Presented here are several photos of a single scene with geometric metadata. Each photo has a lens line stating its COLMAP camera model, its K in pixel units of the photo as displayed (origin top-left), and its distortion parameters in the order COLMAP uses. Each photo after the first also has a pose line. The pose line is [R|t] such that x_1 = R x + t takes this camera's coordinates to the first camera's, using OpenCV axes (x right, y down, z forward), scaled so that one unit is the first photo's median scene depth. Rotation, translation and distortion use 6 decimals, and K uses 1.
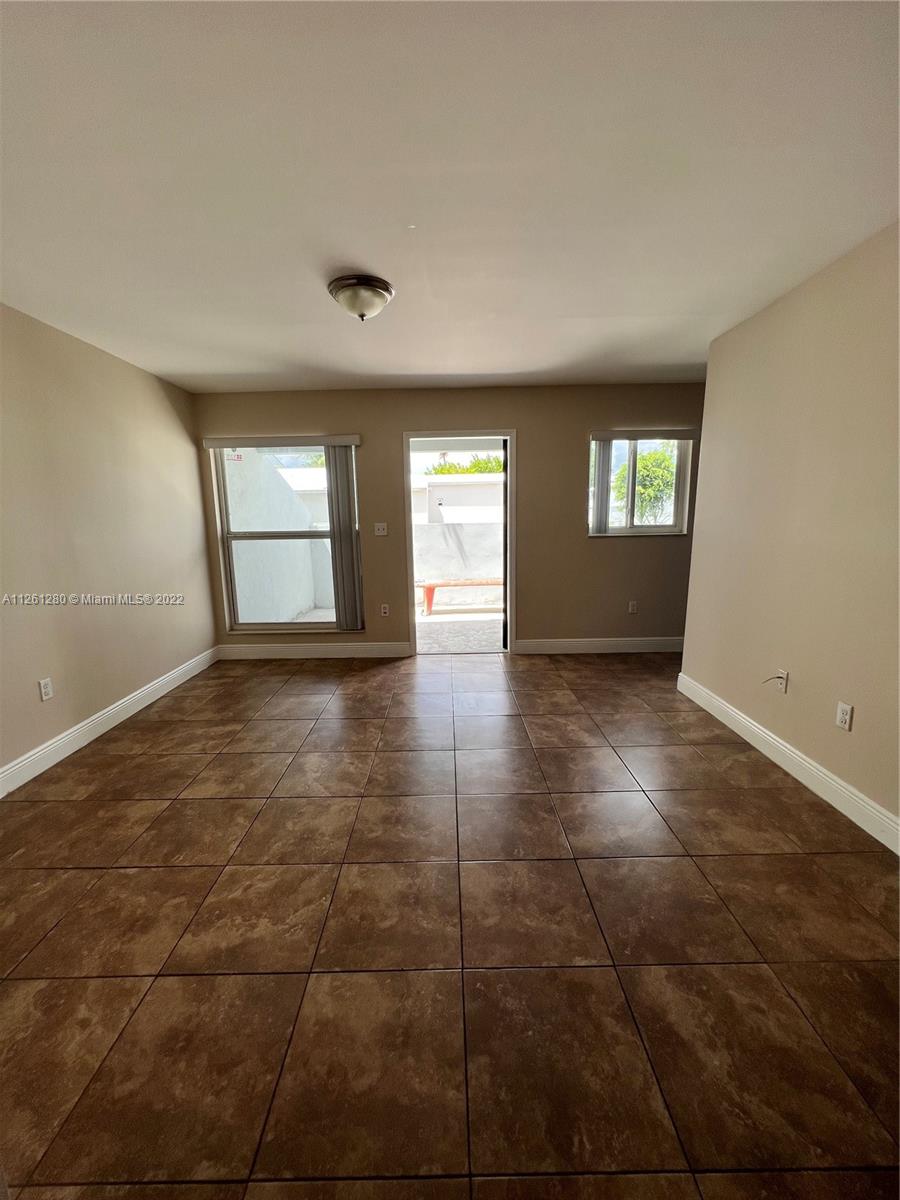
lens RADIAL K [[479.1, 0, 450.1], [0, 479.1, 595.7], [0, 0, 1]] dist [-0.001342, 0.000577]
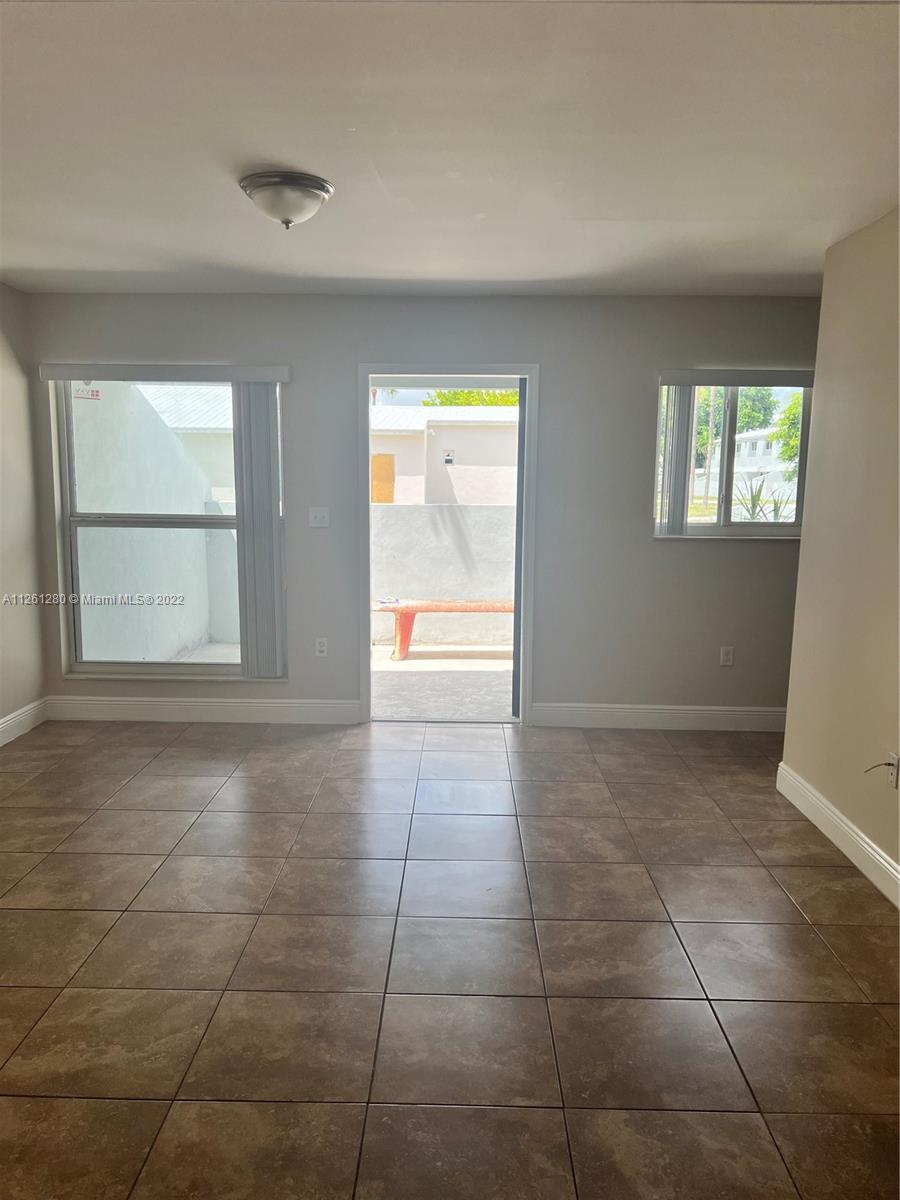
lens RADIAL K [[902.1, 0, 457.7], [0, 902.1, 602.2], [0, 0, 1]] dist [0.034297, -0.044103]
pose [[0.999412, 0.031857, -0.012649, 0.072222], [-0.032215, 0.999056, -0.029135, 0.000219], [0.011709, 0.029526, 0.999495, -0.220337]]
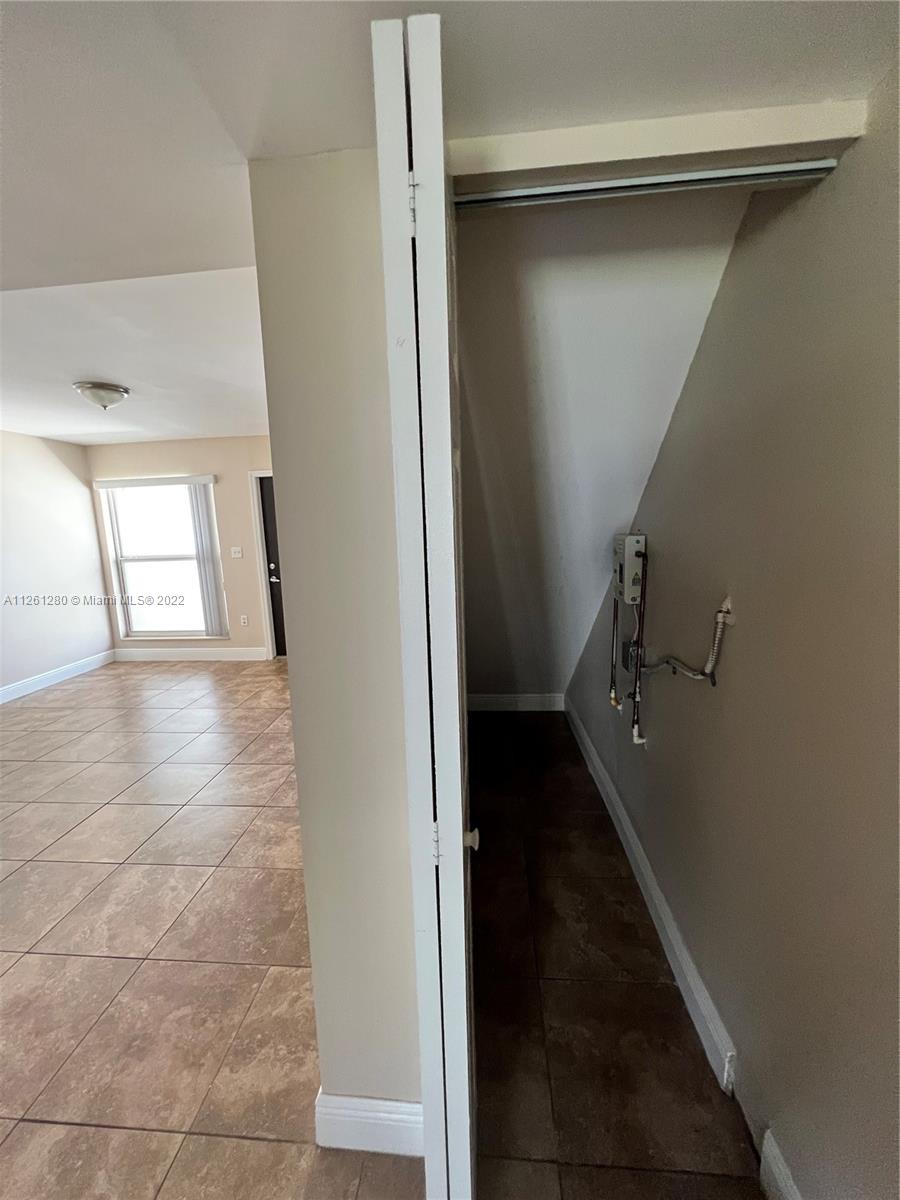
lens RADIAL K [[479.1, 0, 442.8], [0, 479.1, 593.1], [0, 0, 1]] dist [-0.001342, 0.000577]
pose [[0.995137, -0.004239, -0.098409, 0.642699], [0.002634, 0.999862, -0.016426, -0.022673], [0.098465, 0.016087, 0.995011, -0.178923]]
